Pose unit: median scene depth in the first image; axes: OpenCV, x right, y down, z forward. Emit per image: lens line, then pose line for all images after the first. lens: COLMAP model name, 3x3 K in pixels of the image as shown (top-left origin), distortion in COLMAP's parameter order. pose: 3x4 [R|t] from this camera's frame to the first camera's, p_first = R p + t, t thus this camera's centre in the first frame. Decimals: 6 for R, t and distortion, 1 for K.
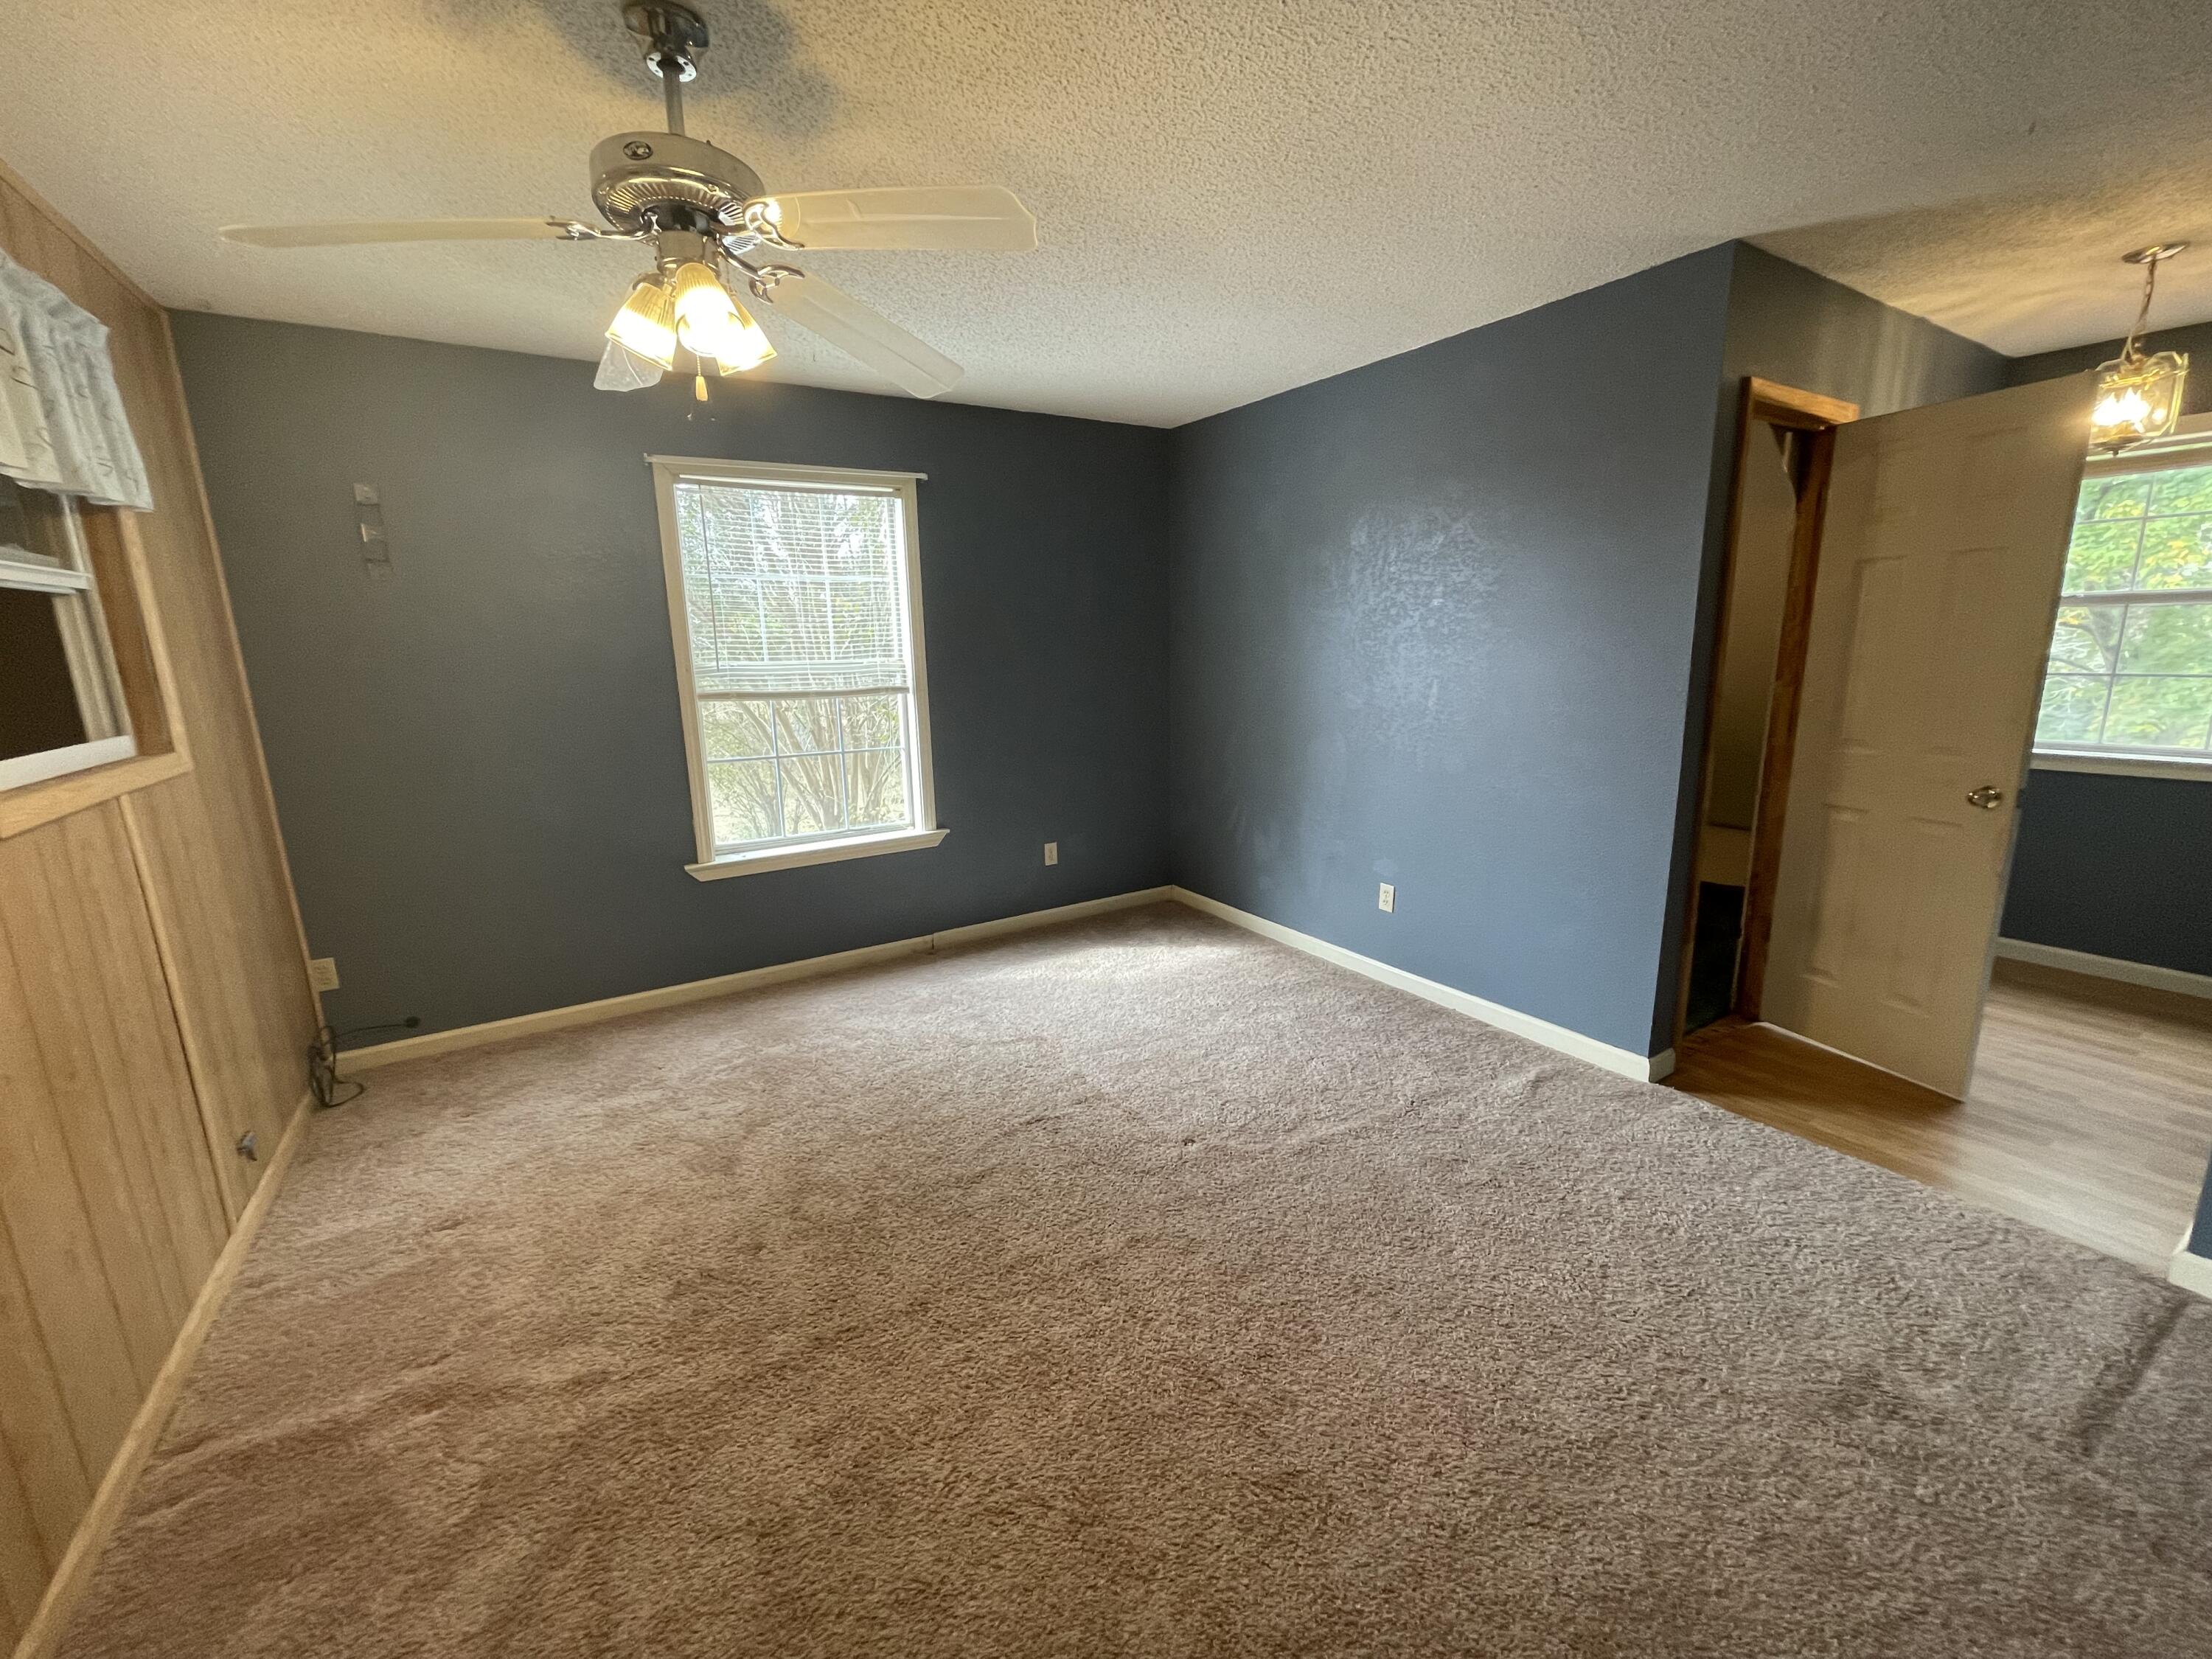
lens RADIAL K [[893.9, 0, 1109.1], [0, 893.9, 831.4], [0, 0, 1]] dist [-0.003361, 0.000055]
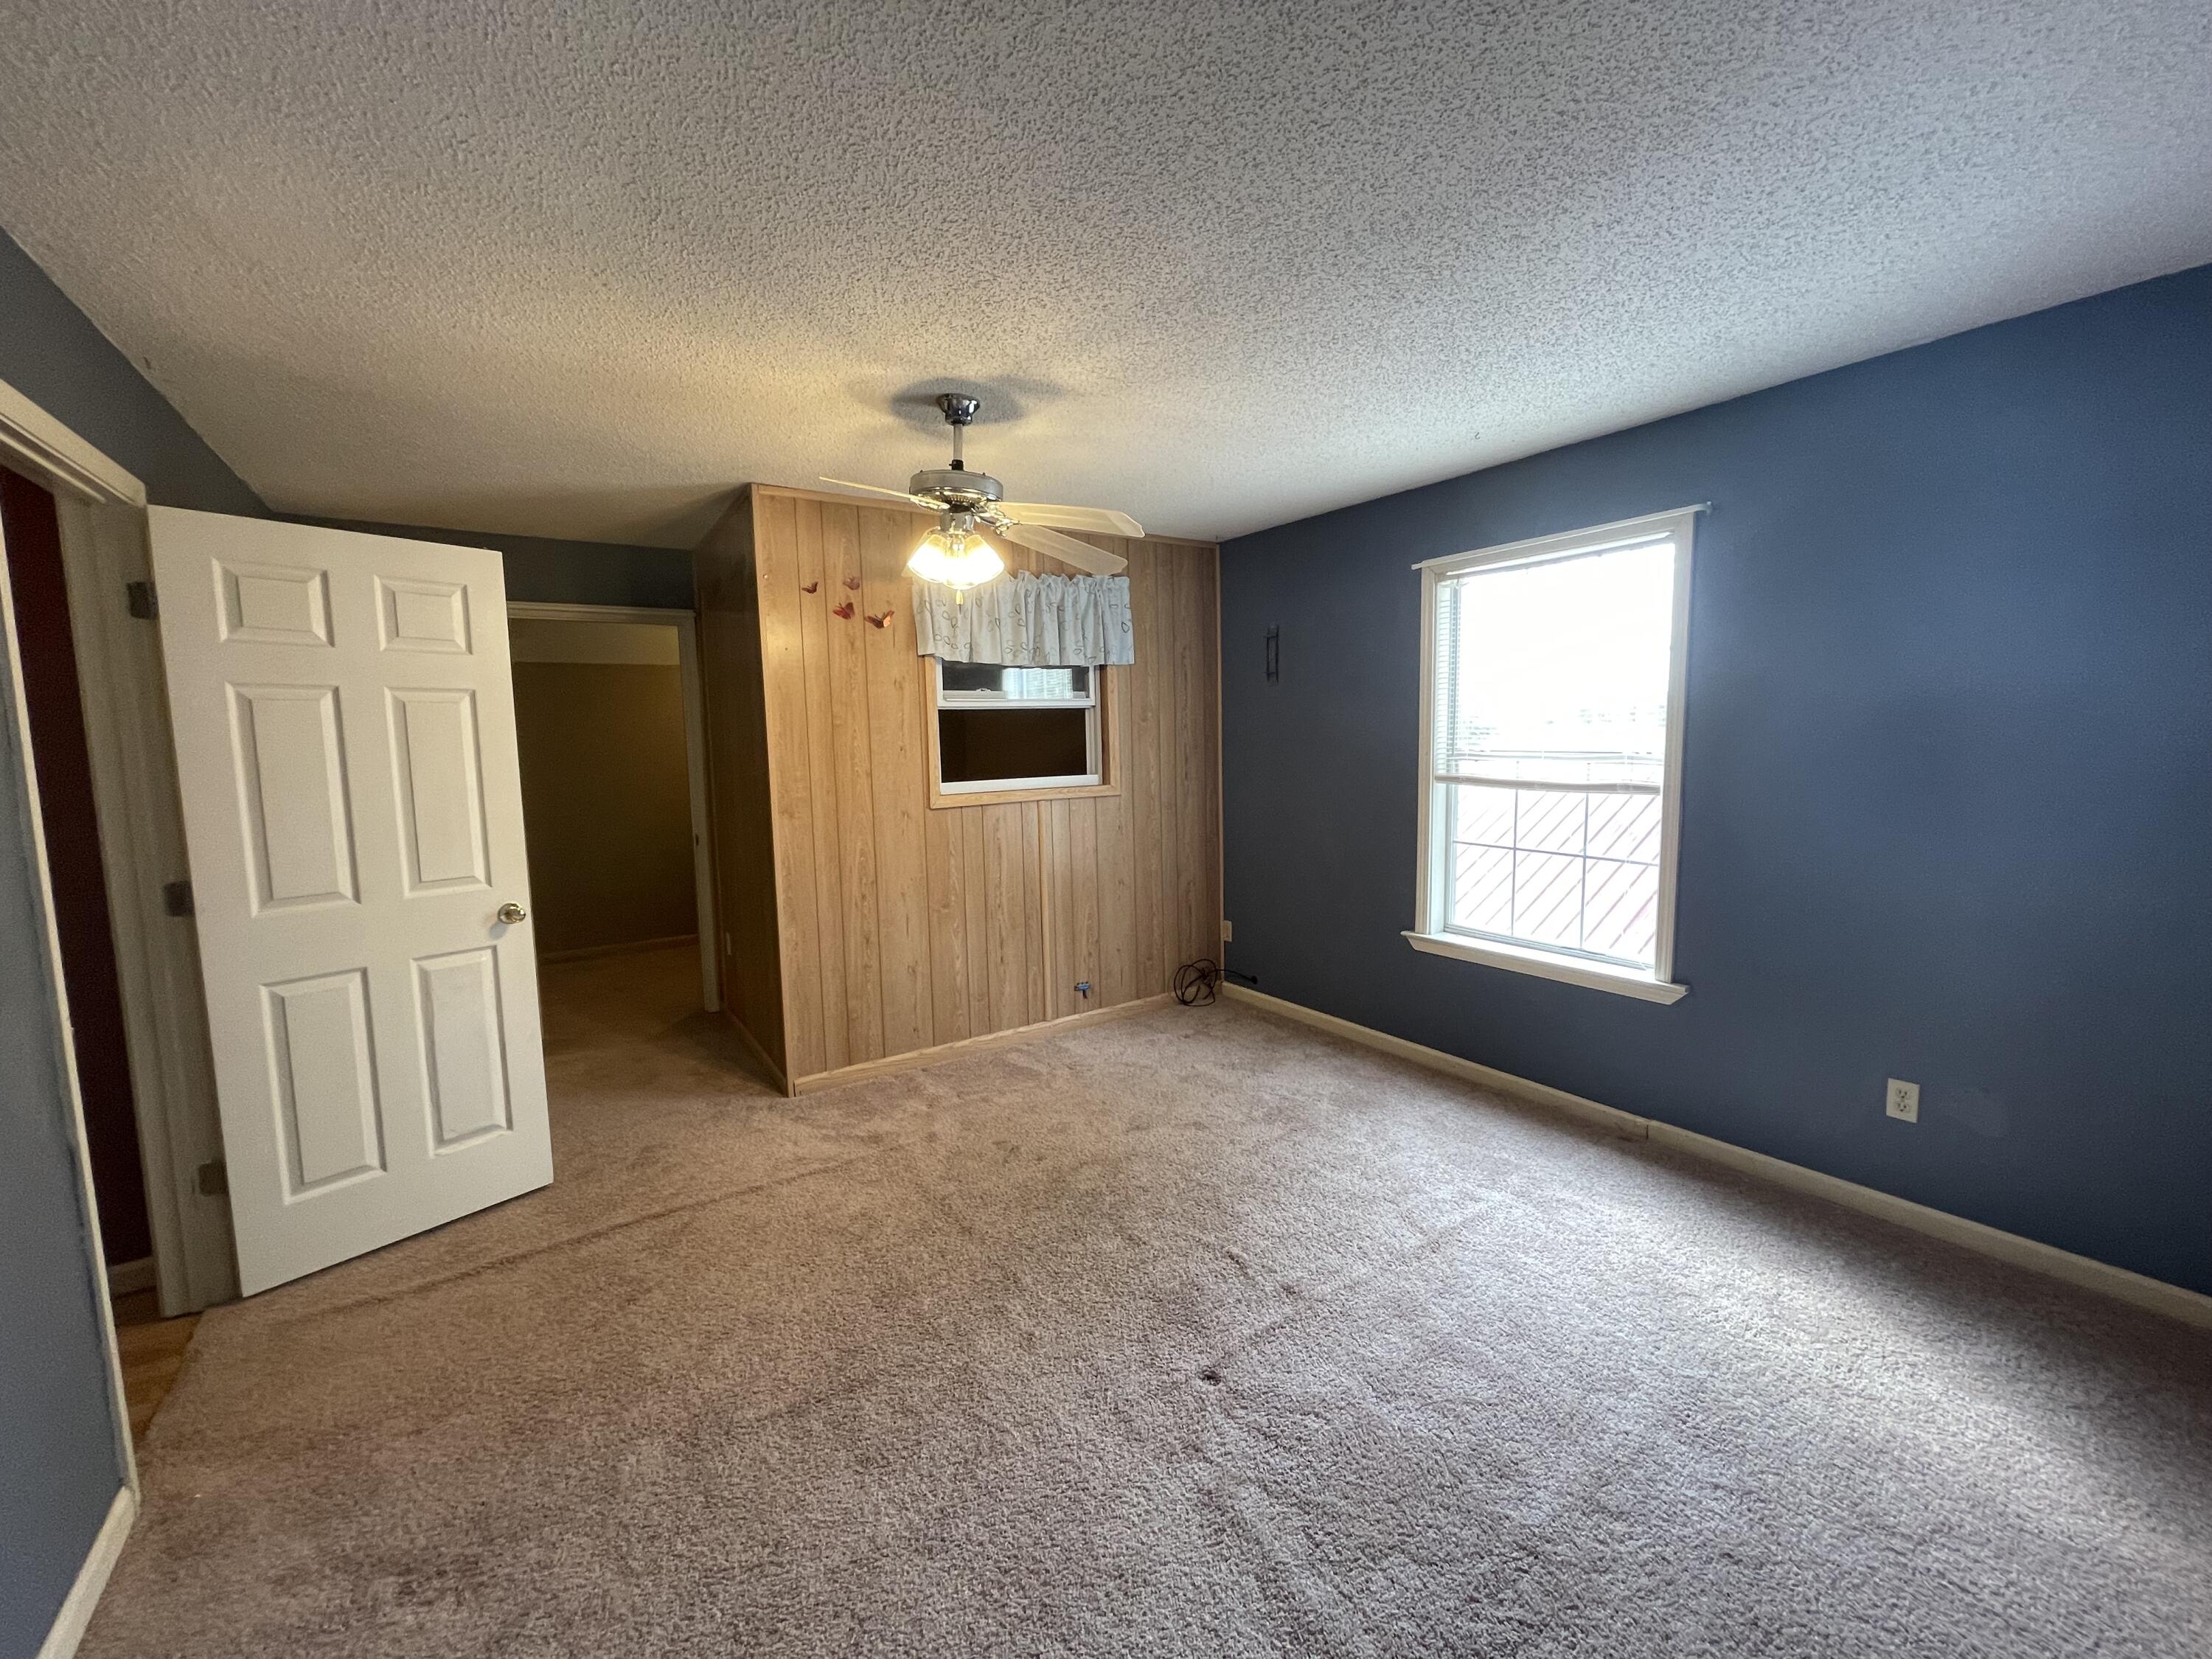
lens RADIAL K [[893.9, 0, 1100.5], [0, 893.9, 832.0], [0, 0, 1]] dist [-0.003361, 0.000055]
pose [[0.026367, 0.130319, -0.991121, 0.648556], [-0.192039, 0.973660, 0.122914, -0.158416], [0.981033, 0.187093, 0.050698, 0.633761]]
